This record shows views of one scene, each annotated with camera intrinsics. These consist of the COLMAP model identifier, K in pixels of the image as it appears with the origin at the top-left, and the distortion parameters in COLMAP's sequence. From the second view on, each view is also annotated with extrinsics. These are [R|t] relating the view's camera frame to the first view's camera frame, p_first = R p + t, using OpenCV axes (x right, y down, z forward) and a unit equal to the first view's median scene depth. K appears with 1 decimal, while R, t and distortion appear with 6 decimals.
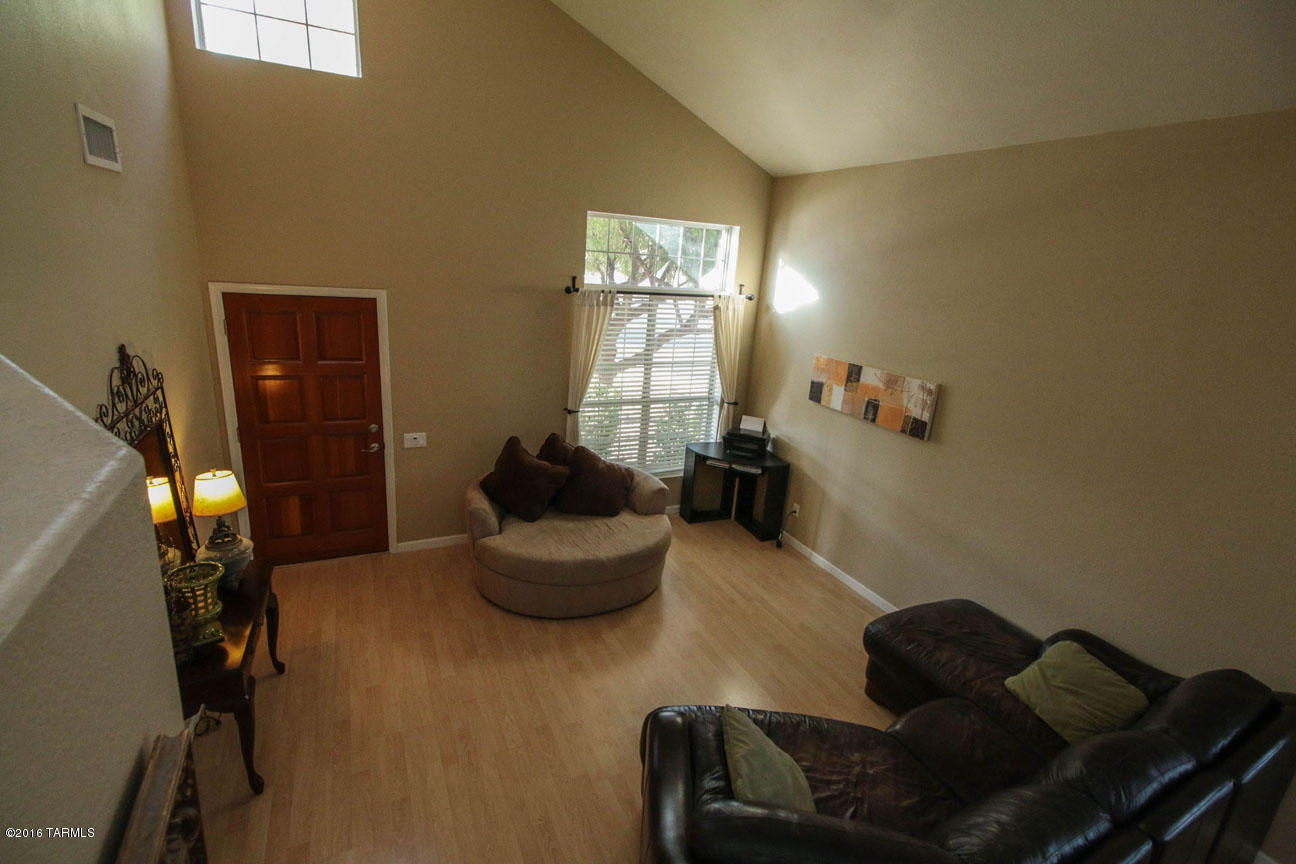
lens RADIAL K [[591.9, 0, 640.4], [0, 591.9, 429.9], [0, 0, 1]] dist [0.022996, -0.011694]
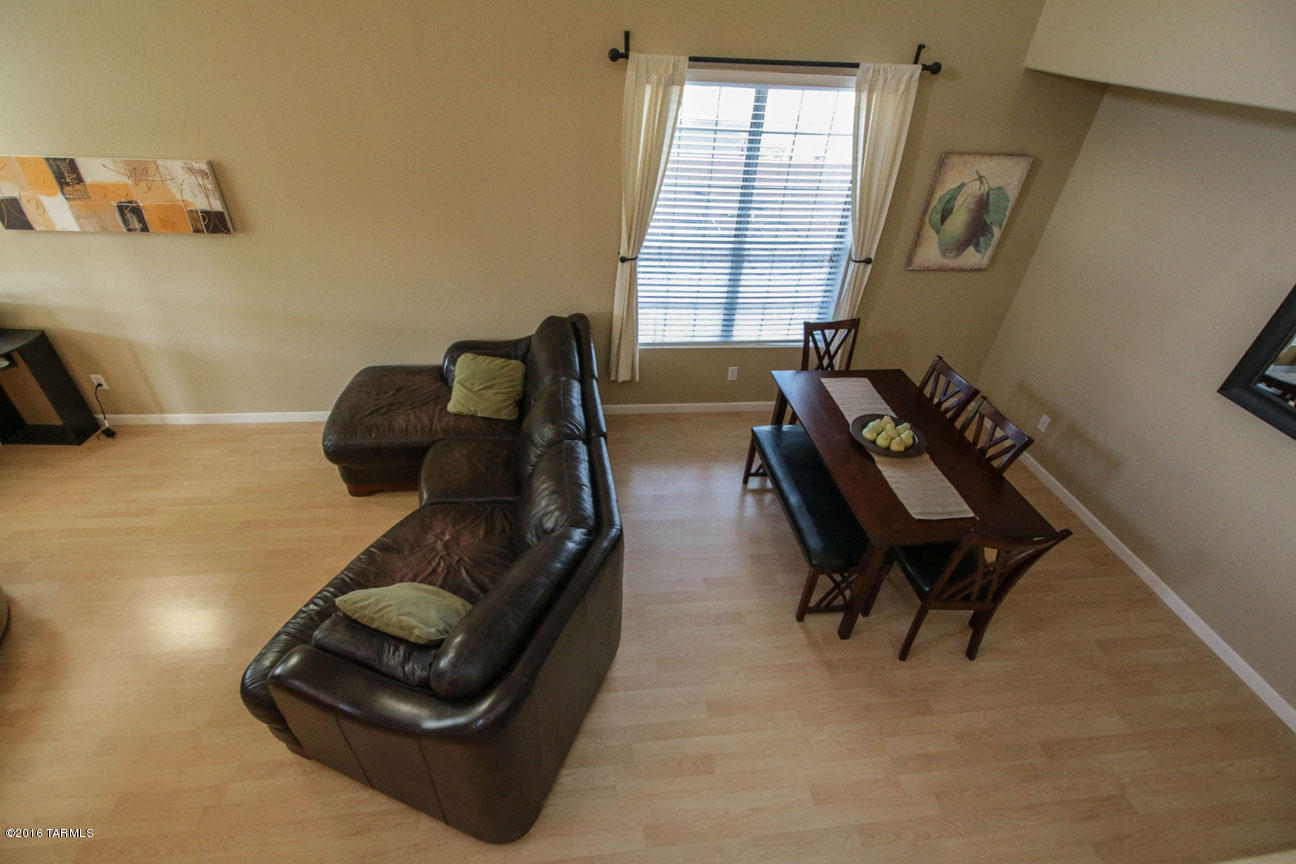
lens RADIAL K [[591.9, 0, 644.0], [0, 591.9, 429.4], [0, 0, 1]] dist [0.022996, -0.011694]
pose [[0.322237, -0.597560, 0.734225, -0.135675], [0.232724, 0.801798, 0.550417, -0.093508], [-0.917607, -0.006493, 0.397436, 0.110671]]
